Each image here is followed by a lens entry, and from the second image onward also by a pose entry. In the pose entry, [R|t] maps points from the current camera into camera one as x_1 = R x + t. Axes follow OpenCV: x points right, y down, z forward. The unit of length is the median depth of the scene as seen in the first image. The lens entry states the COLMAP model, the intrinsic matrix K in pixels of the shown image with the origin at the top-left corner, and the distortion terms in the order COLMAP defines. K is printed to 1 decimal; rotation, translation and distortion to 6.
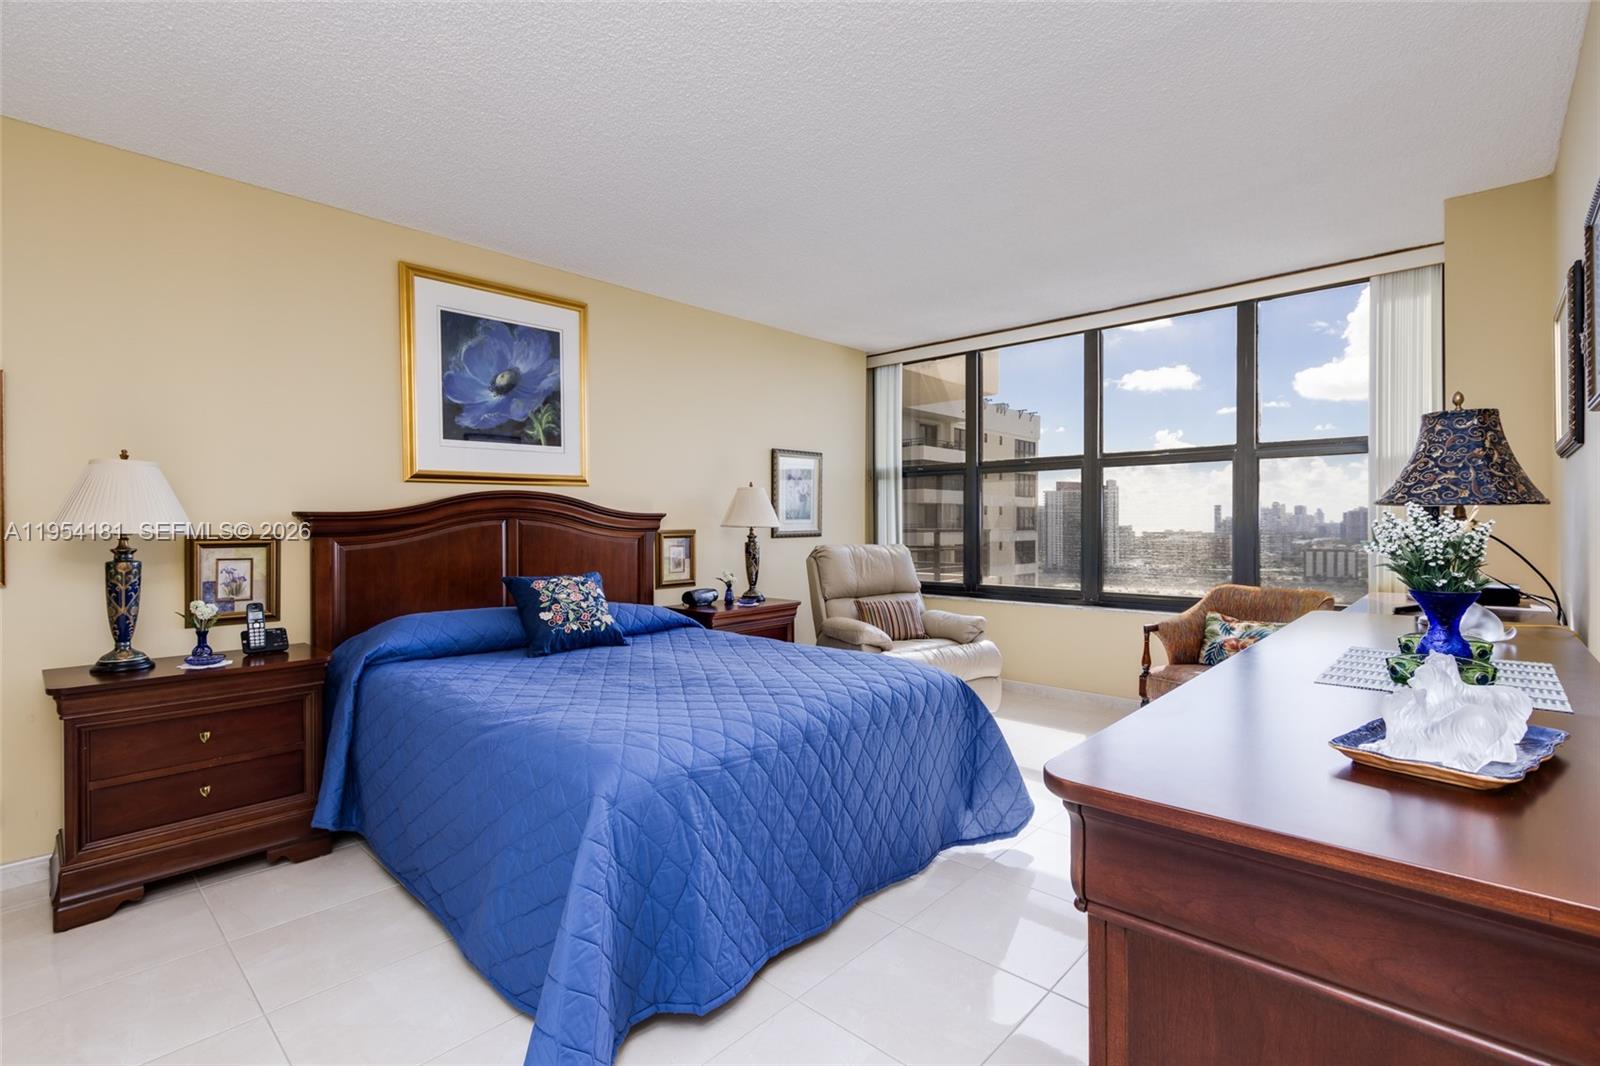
lens RADIAL K [[728.2, 0, 806.6], [0, 728.2, 528.2], [0, 0, 1]] dist [-0.000286, -0.000394]
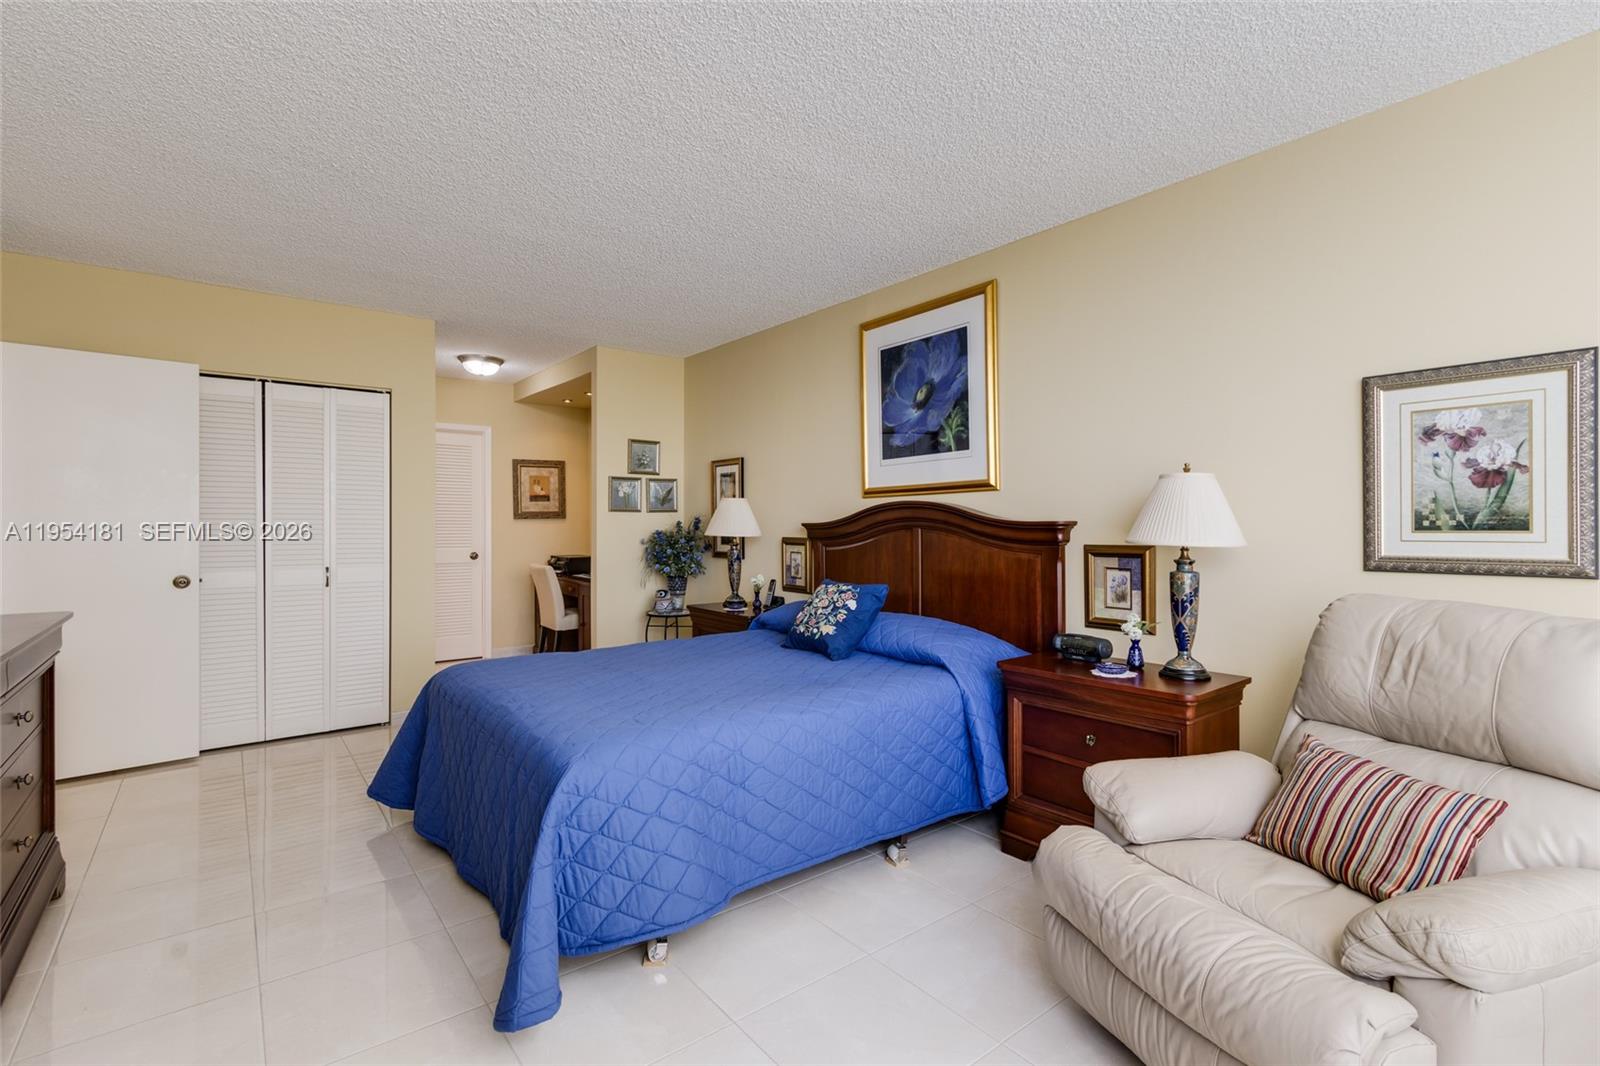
lens RADIAL K [[728.2, 0, 806.6], [0, 728.2, 528.2], [0, 0, 1]] dist [-0.000286, -0.000394]
pose [[-0.138090, -0.006671, -0.990397, 0.612272], [-0.024674, 0.999690, -0.003293, -0.005221], [0.990112, 0.023982, -0.138212, 0.949524]]
